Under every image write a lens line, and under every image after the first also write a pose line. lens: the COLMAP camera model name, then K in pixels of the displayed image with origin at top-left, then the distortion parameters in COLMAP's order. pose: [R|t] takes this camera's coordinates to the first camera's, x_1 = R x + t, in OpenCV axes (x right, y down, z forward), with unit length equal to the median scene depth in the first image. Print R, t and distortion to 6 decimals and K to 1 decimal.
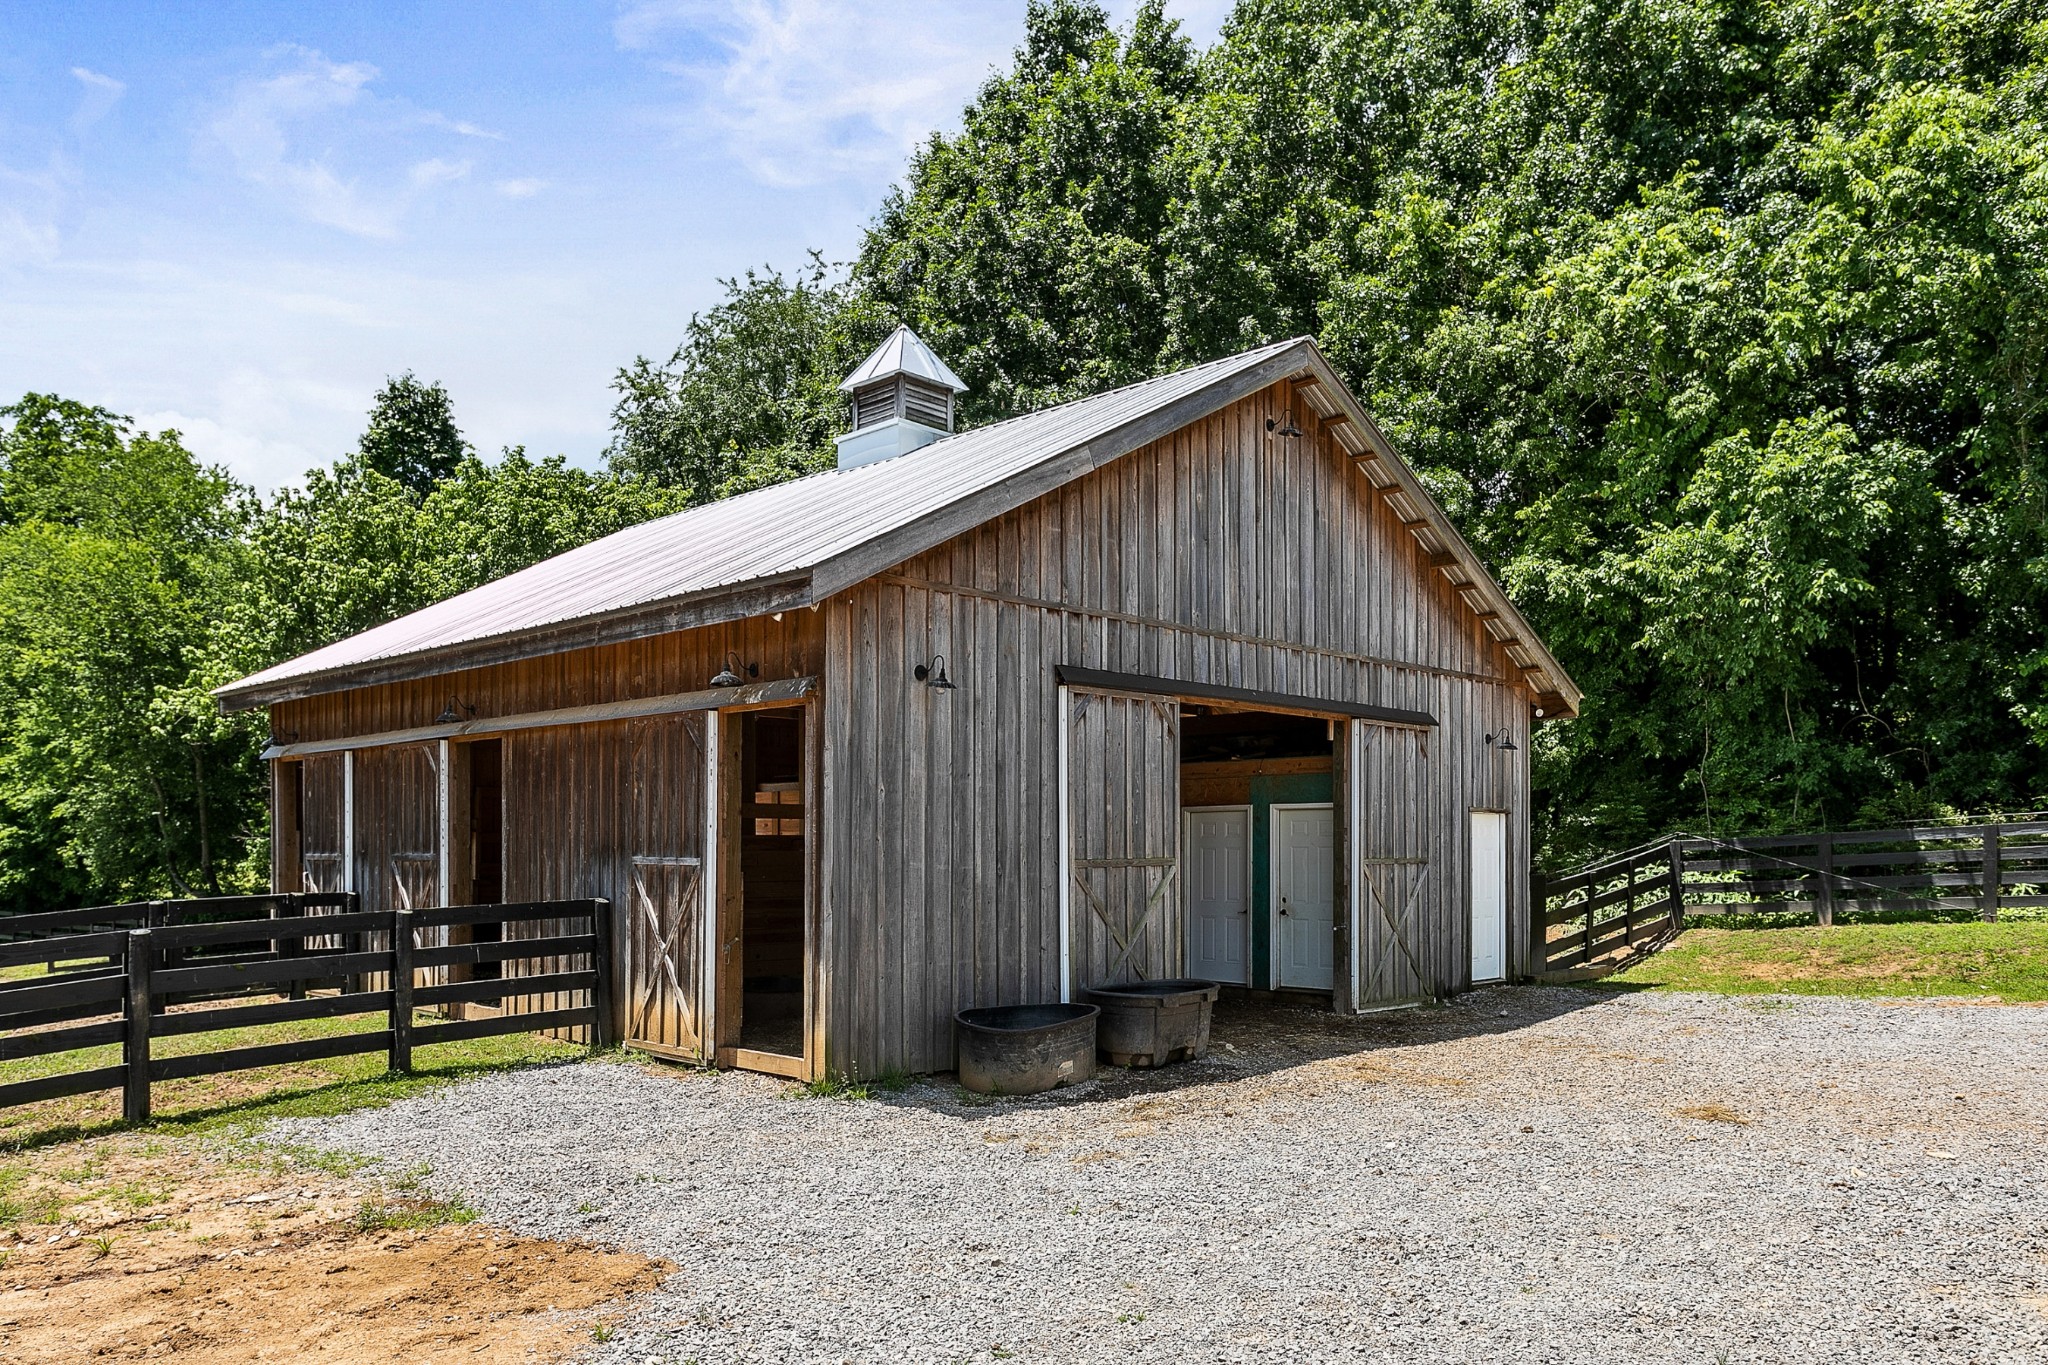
lens RADIAL K [[1472.0, 0, 997.6], [0, 1472.0, 812.4], [0, 0, 1]] dist [0.006901, -0.002324]
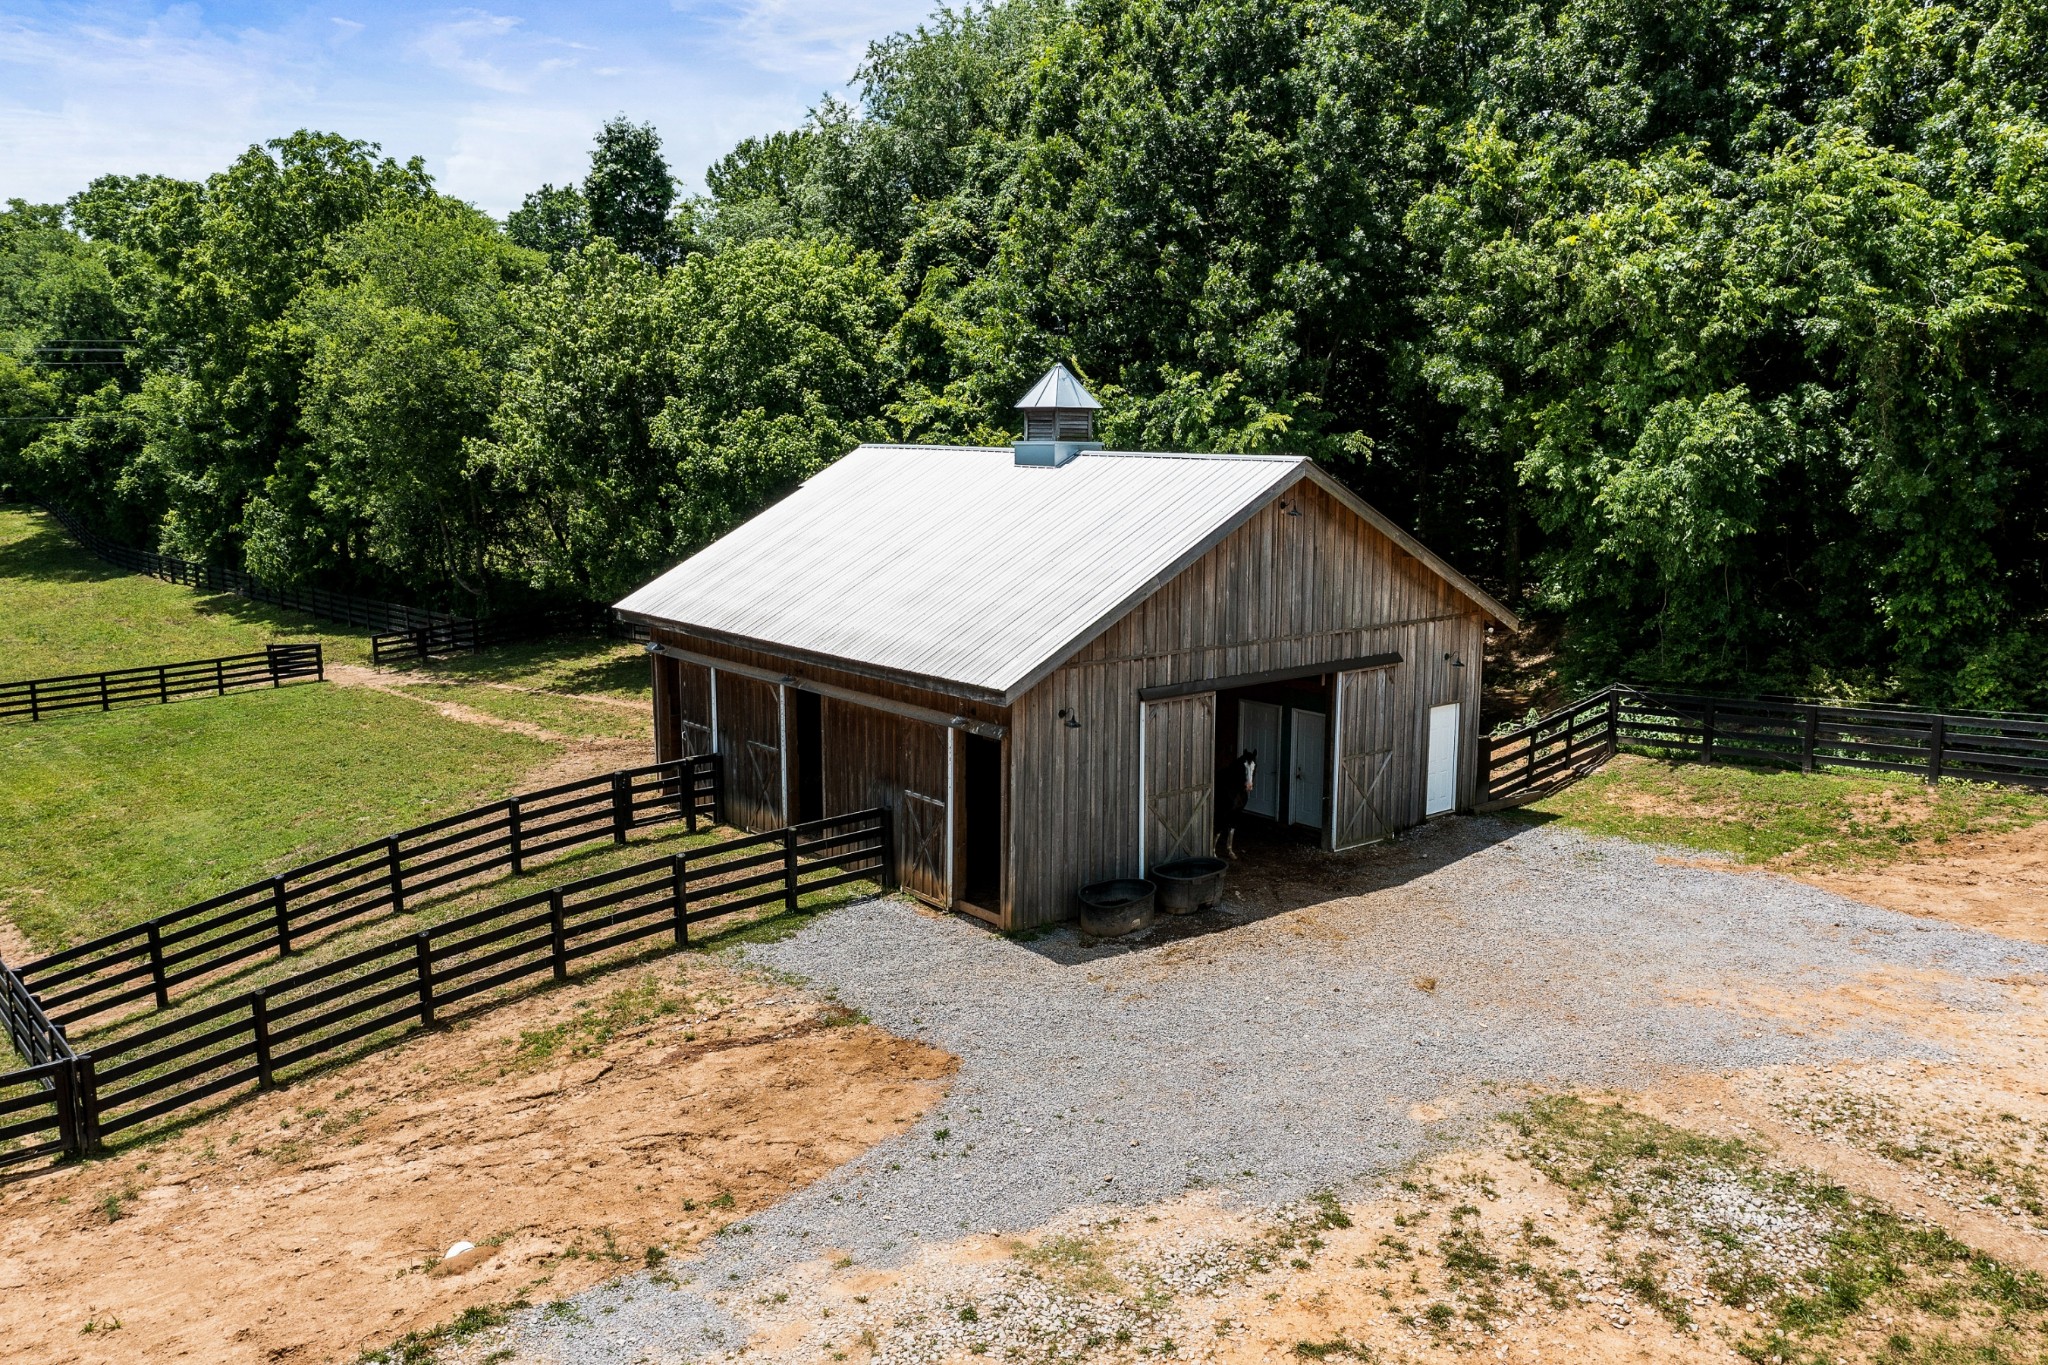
lens RADIAL K [[1278.4, 0, 1030.0], [0, 1278.4, 711.1], [0, 0, 1]] dist [0.001148, 0.000959]
pose [[0.995903, 0.016238, -0.088958, 0.044588], [-0.003489, 0.989914, 0.141628, -0.283154], [0.090361, -0.140737, 0.985915, -0.520424]]
